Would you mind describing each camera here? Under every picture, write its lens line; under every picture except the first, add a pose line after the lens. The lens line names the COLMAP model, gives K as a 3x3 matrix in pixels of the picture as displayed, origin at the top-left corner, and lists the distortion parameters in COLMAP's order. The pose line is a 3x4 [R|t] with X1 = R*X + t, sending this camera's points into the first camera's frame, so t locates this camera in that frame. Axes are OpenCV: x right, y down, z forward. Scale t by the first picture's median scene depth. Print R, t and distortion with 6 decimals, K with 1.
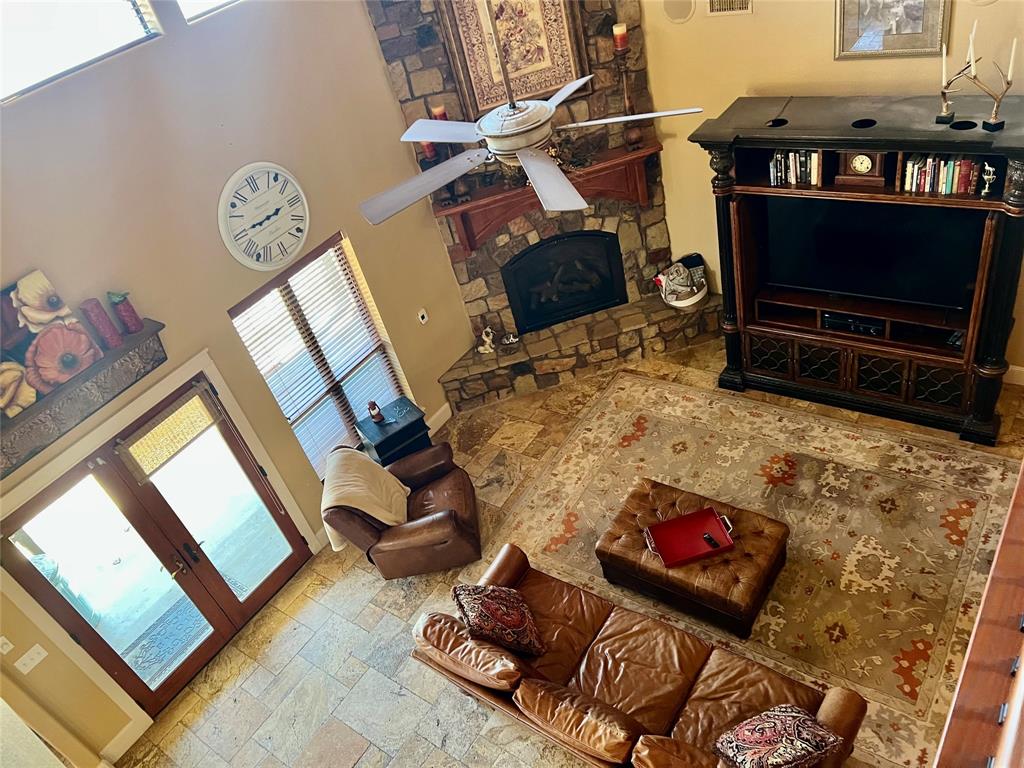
lens RADIAL K [[769.6, 0, 511.9], [0, 769.6, 383.0], [0, 0, 1]] dist [0.054084, -0.038756]
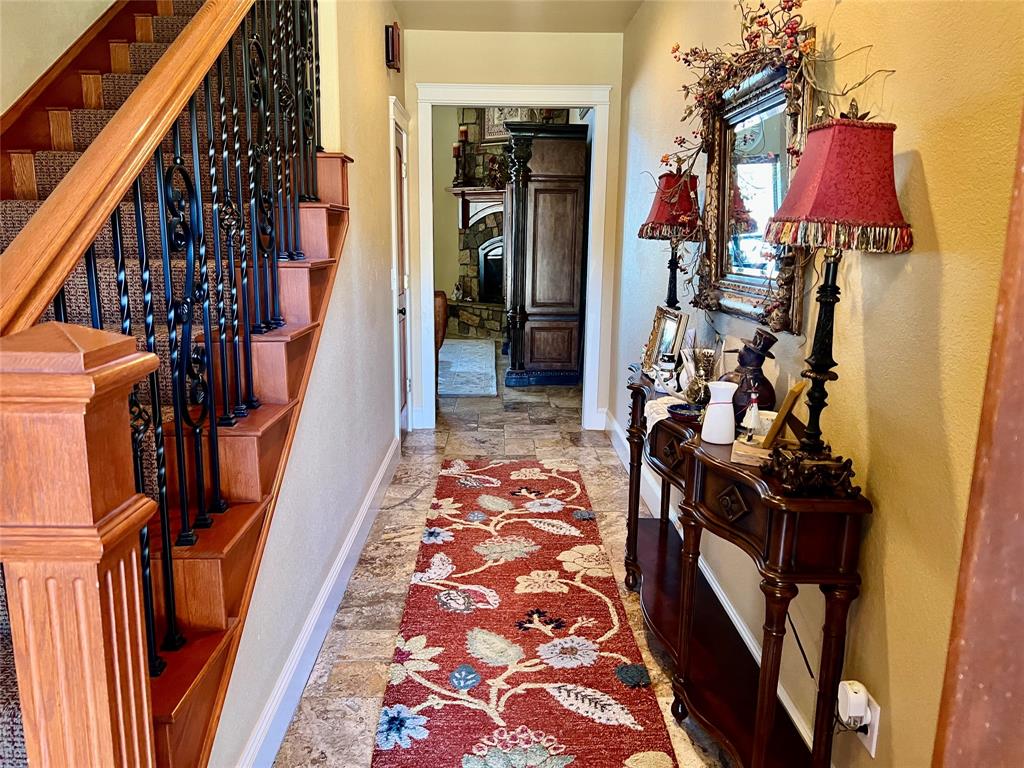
lens RADIAL K [[766.2, 0, 510.0], [0, 766.2, 391.2], [0, 0, 1]] dist [0.087493, -0.097156]
pose [[0.576070, 0.390280, -0.718210, 1.450921], [-0.610567, 0.789640, -0.060635, 0.152042], [0.543462, 0.473445, 0.693180, 0.138091]]
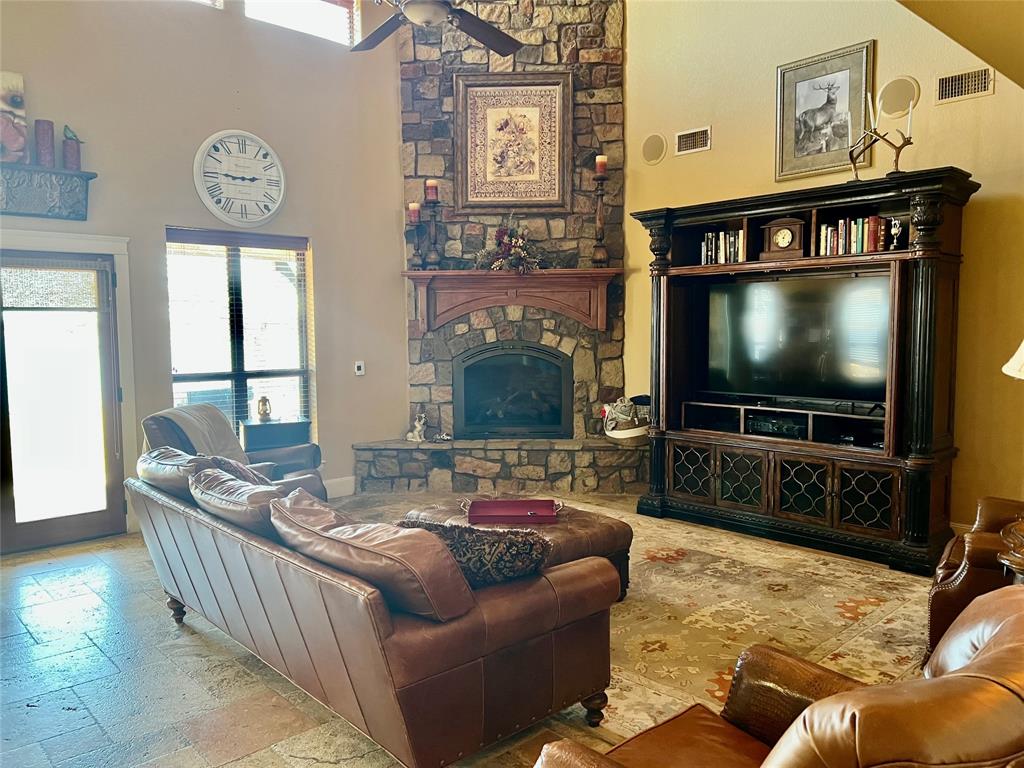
lens RADIAL K [[766.2, 0, 510.0], [0, 766.2, 391.2], [0, 0, 1]] dist [0.087493, -0.097156]
pose [[0.954496, 0.237028, -0.180982, 0.295495], [-0.296797, 0.814282, -0.498855, 0.433021], [0.029128, 0.529870, 0.847578, 0.203800]]
